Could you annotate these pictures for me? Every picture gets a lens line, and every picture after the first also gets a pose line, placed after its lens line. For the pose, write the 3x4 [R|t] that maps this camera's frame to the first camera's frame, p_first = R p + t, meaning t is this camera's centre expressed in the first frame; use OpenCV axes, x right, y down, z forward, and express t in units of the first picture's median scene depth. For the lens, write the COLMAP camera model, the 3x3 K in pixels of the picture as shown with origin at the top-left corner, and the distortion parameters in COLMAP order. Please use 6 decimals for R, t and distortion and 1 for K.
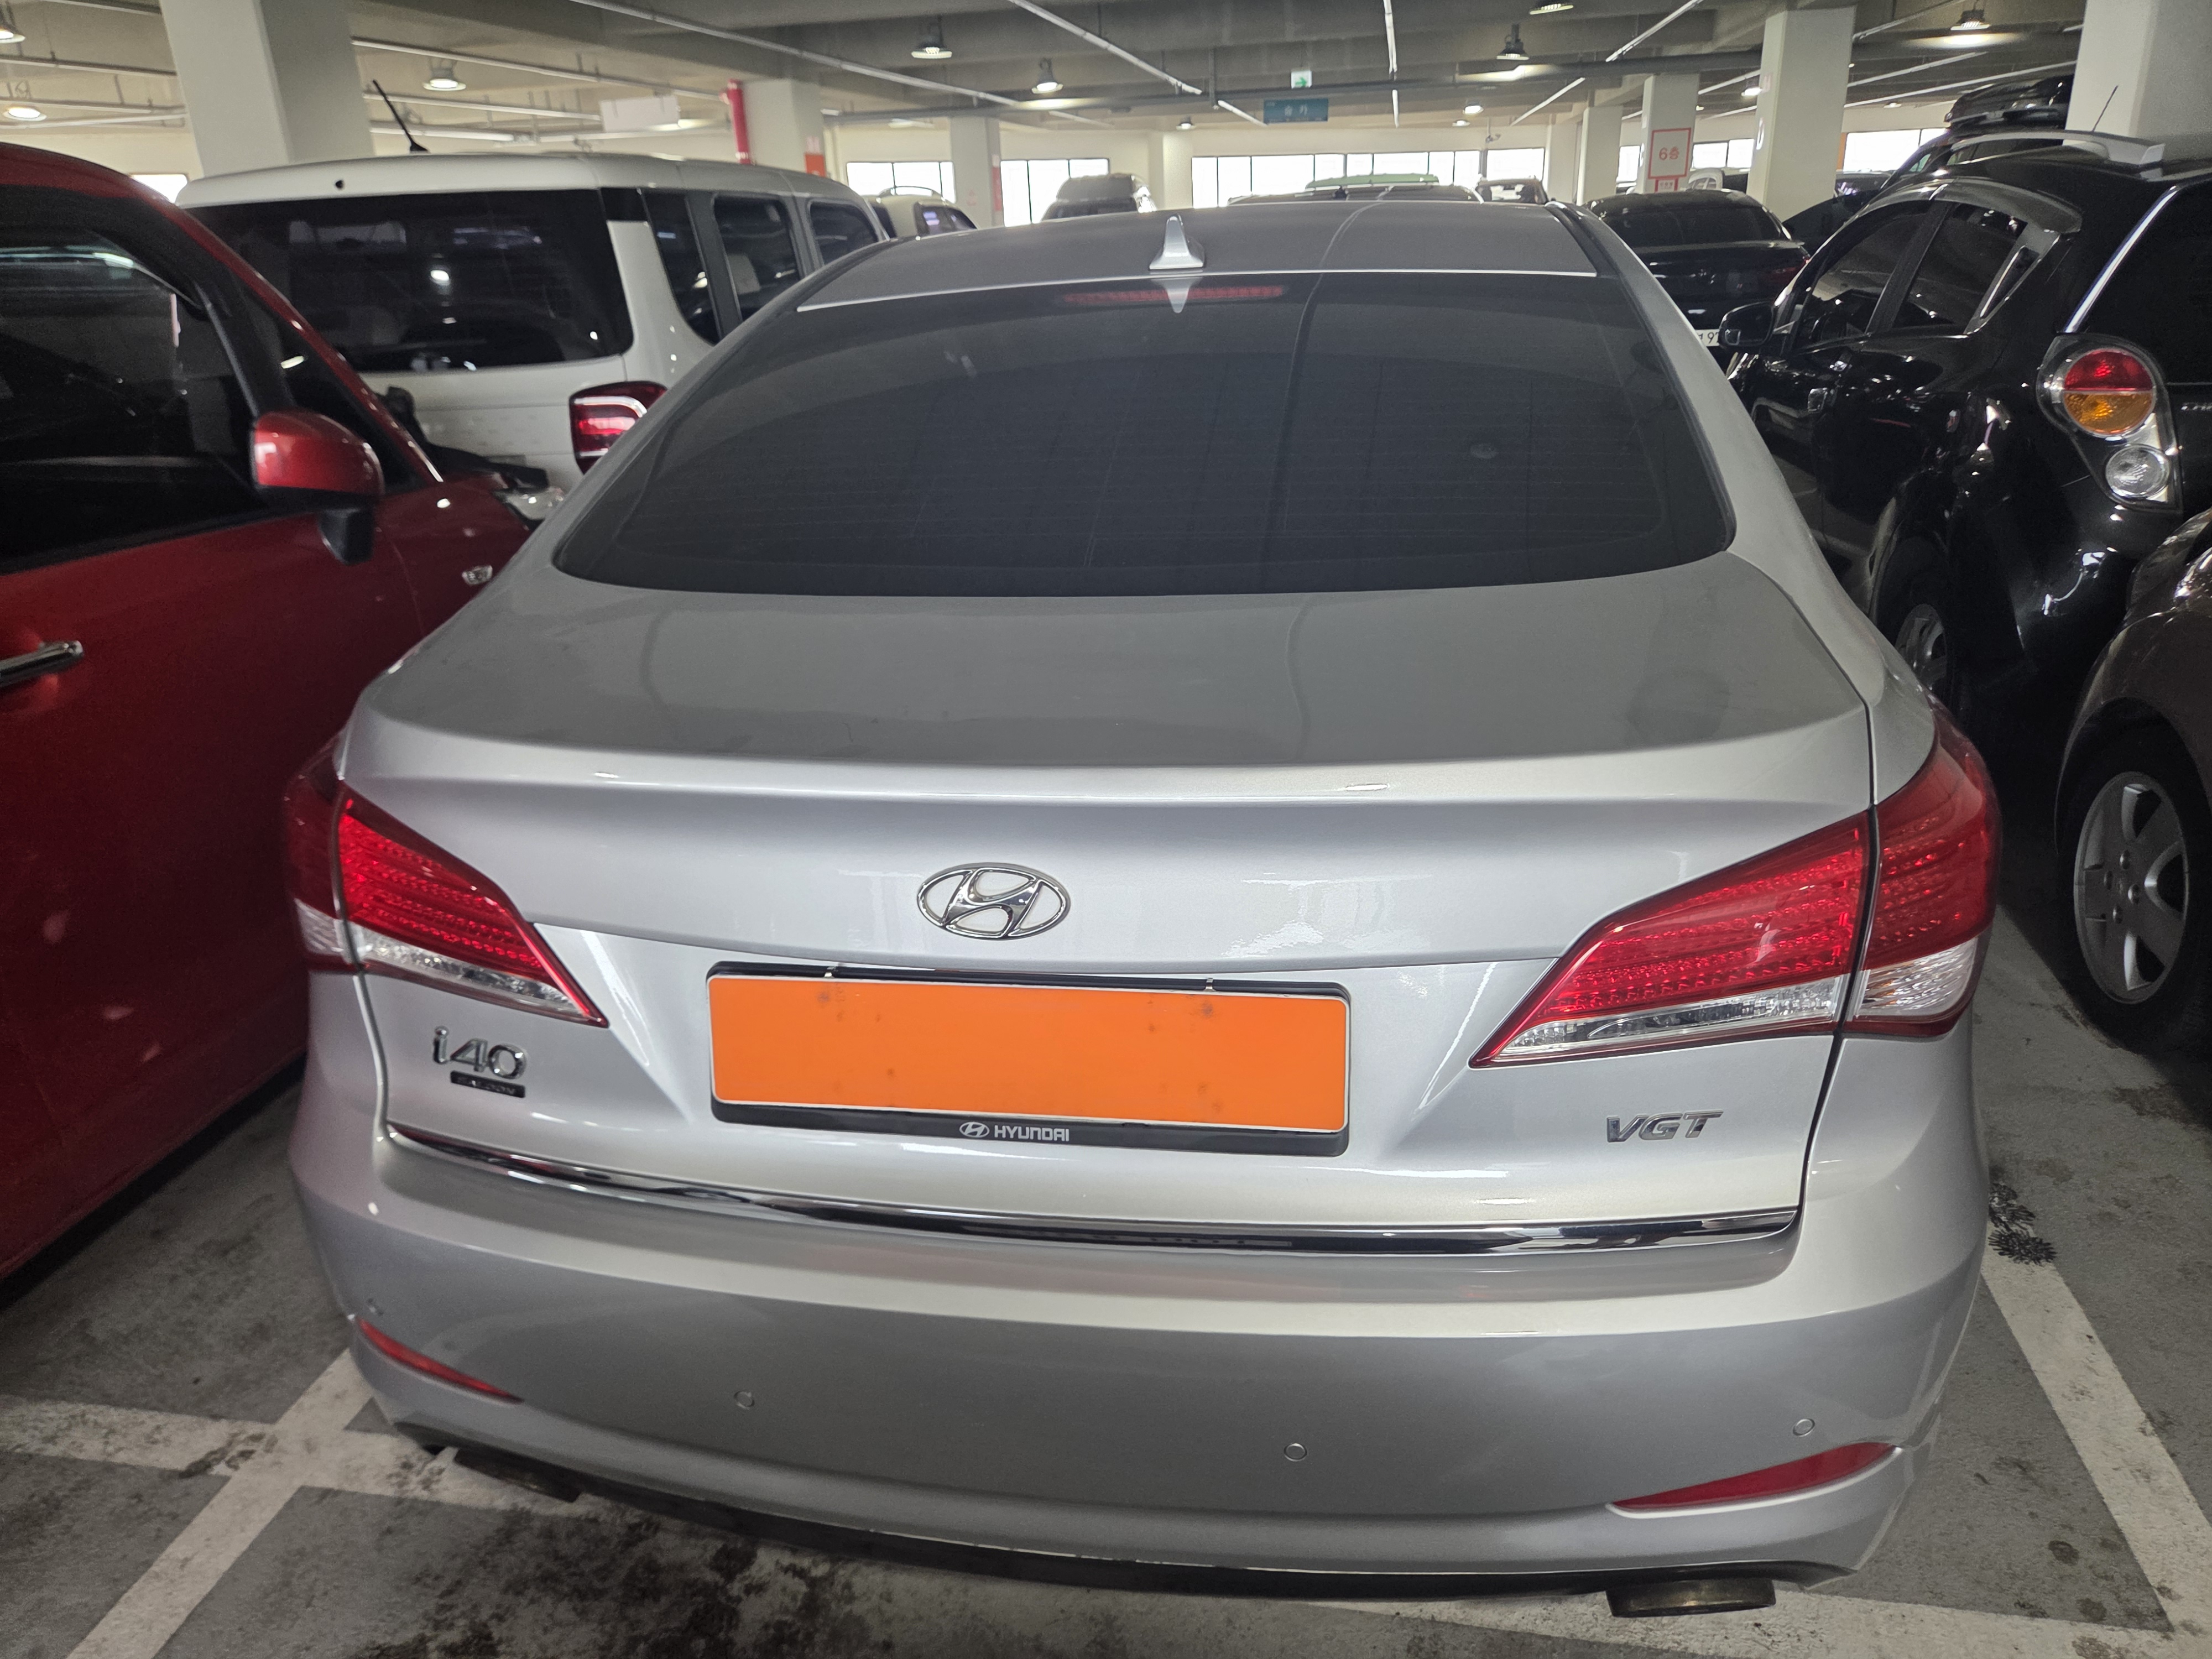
lens RADIAL K [[1461.0, 0, 1119.1], [0, 1461.0, 809.8], [0, 0, 1]] dist [0.075938, -0.065711]
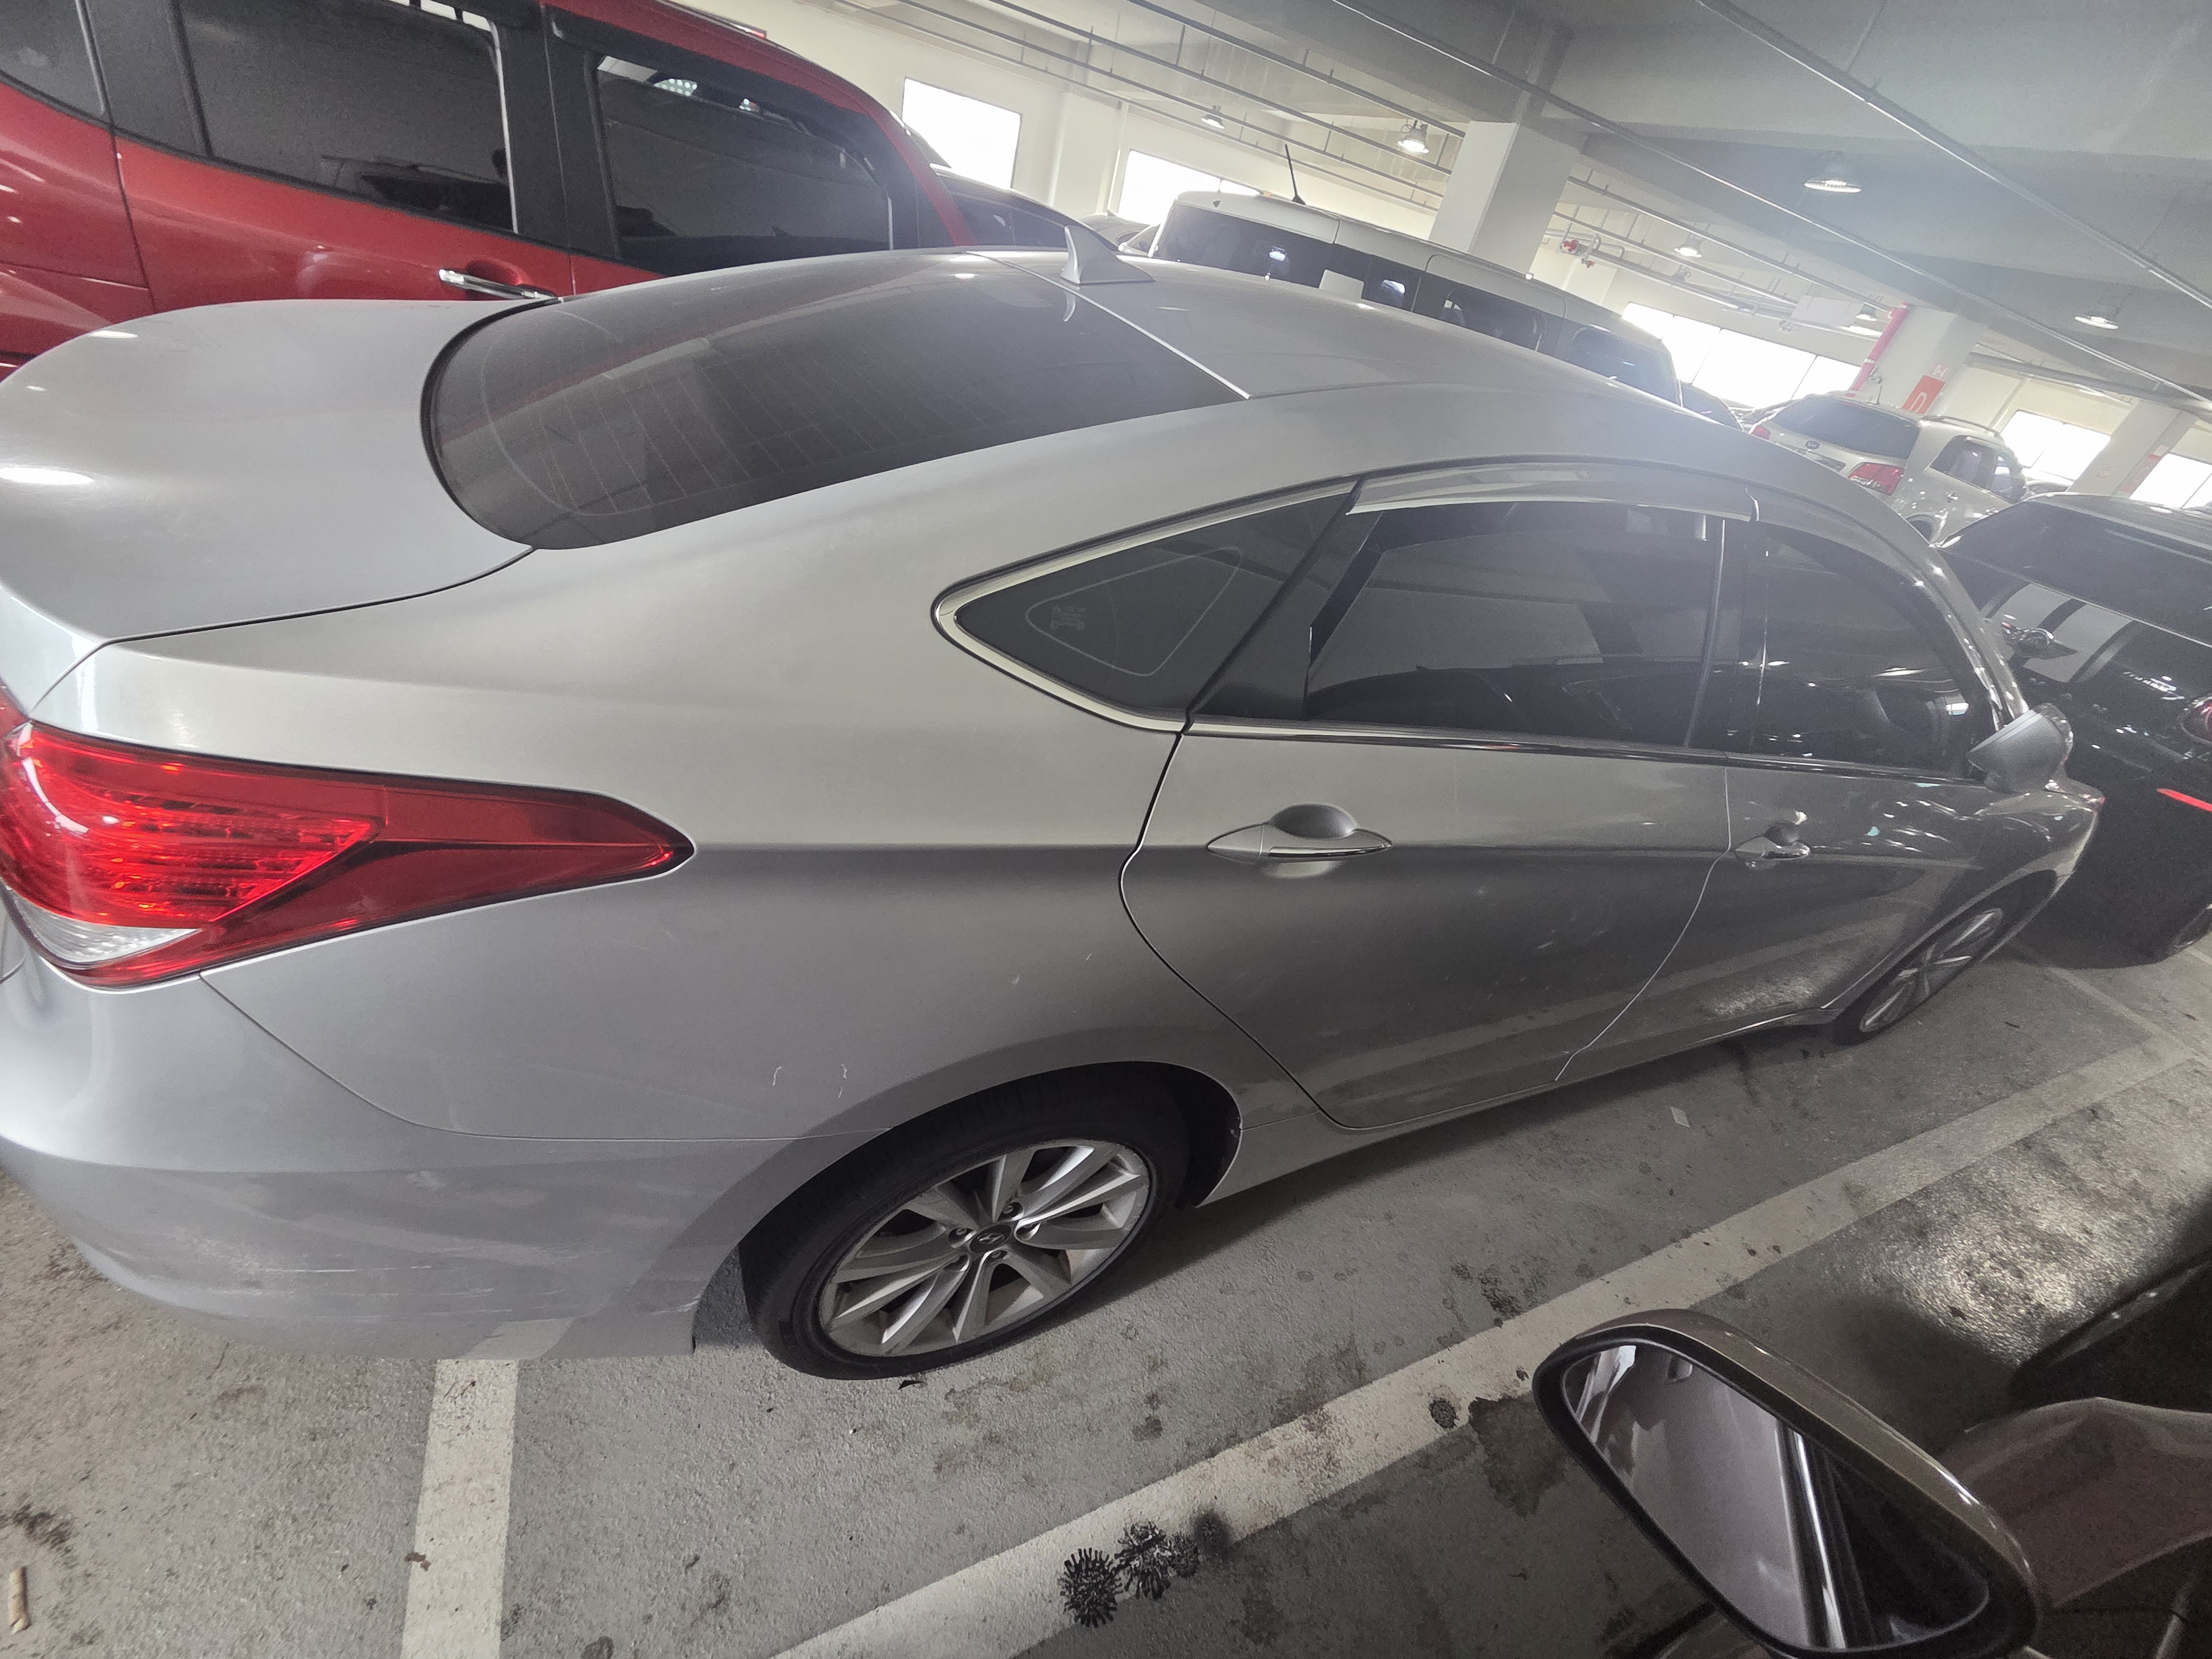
lens RADIAL K [[904.1, 0, 1139.9], [0, 904.1, 825.8], [0, 0, 1]] dist [-0.000083, 0.000135]
pose [[0.550661, 0.603177, -0.577018, 0.648611], [-0.535428, 0.785554, 0.310196, -0.258655], [0.640382, 0.138139, 0.755532, 0.525267]]
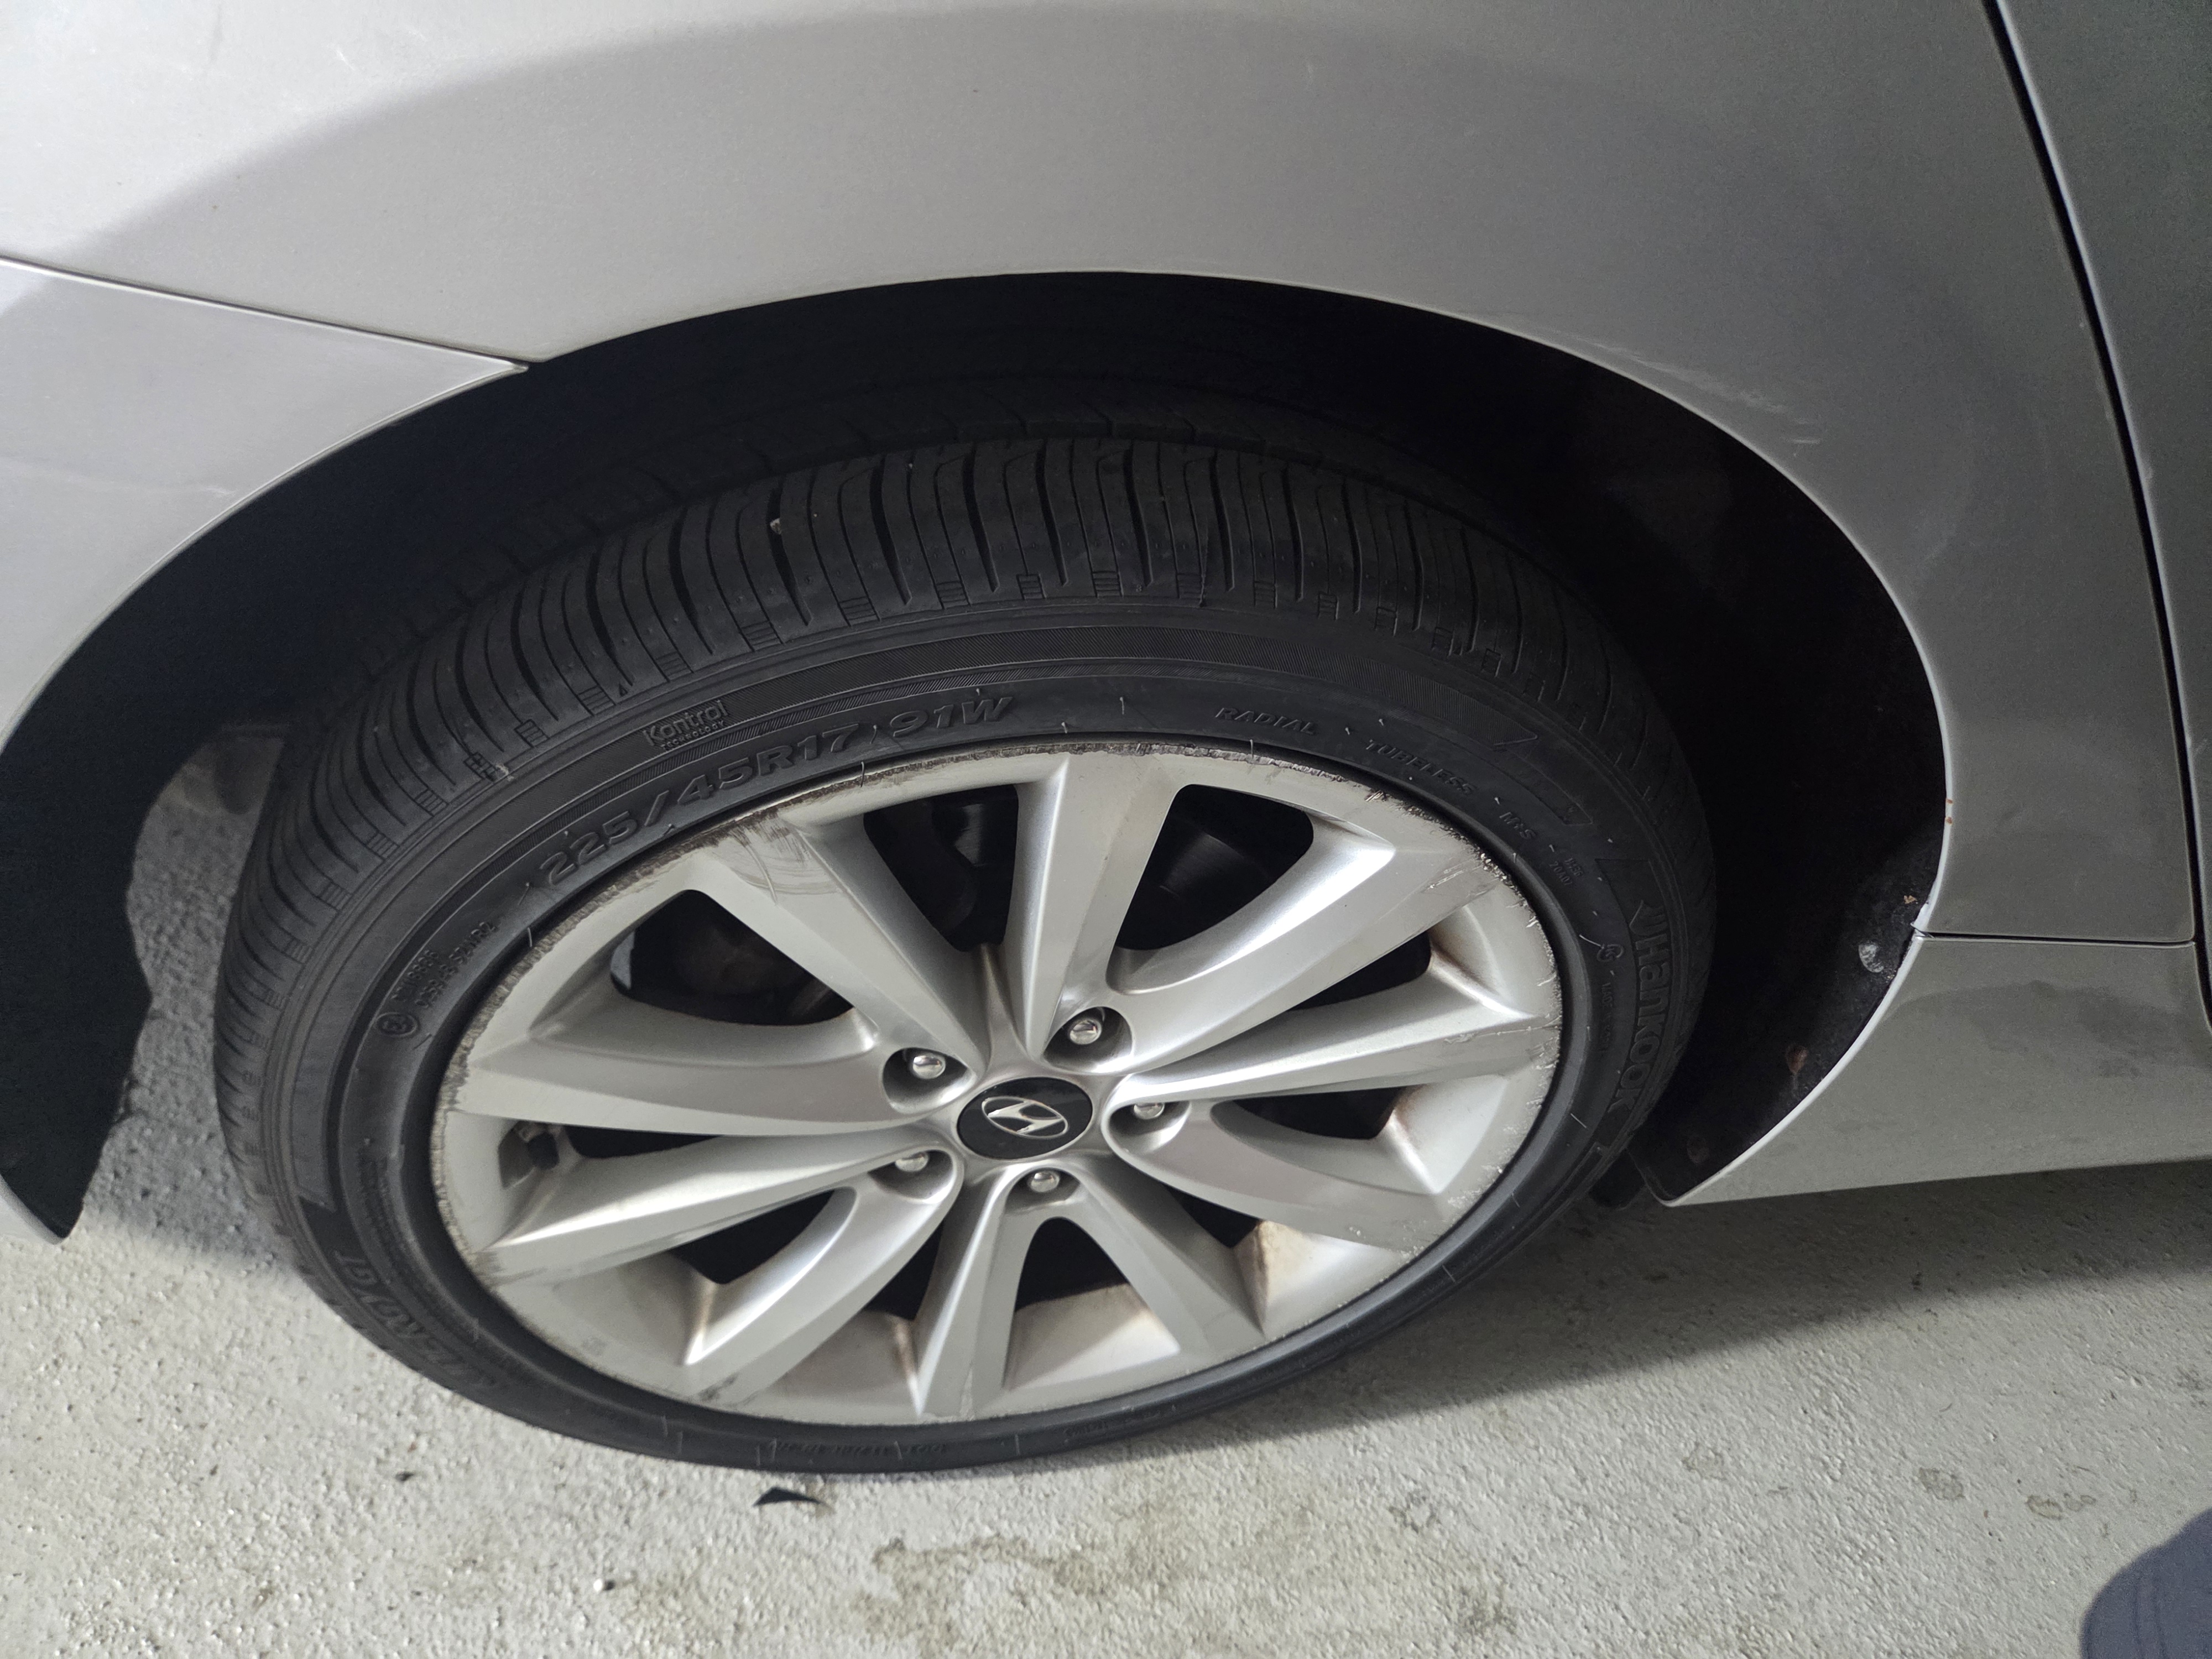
lens RADIAL K [[1575.0, 0, 1112.7], [0, 1575.0, 837.5], [0, 0, 1]] dist [0.043798, -0.048694]
pose [[0.325768, 0.725647, -0.606062, 0.580489], [-0.527453, 0.671492, 0.520473, -0.039462], [0.784646, 0.150115, 0.601495, 0.745727]]
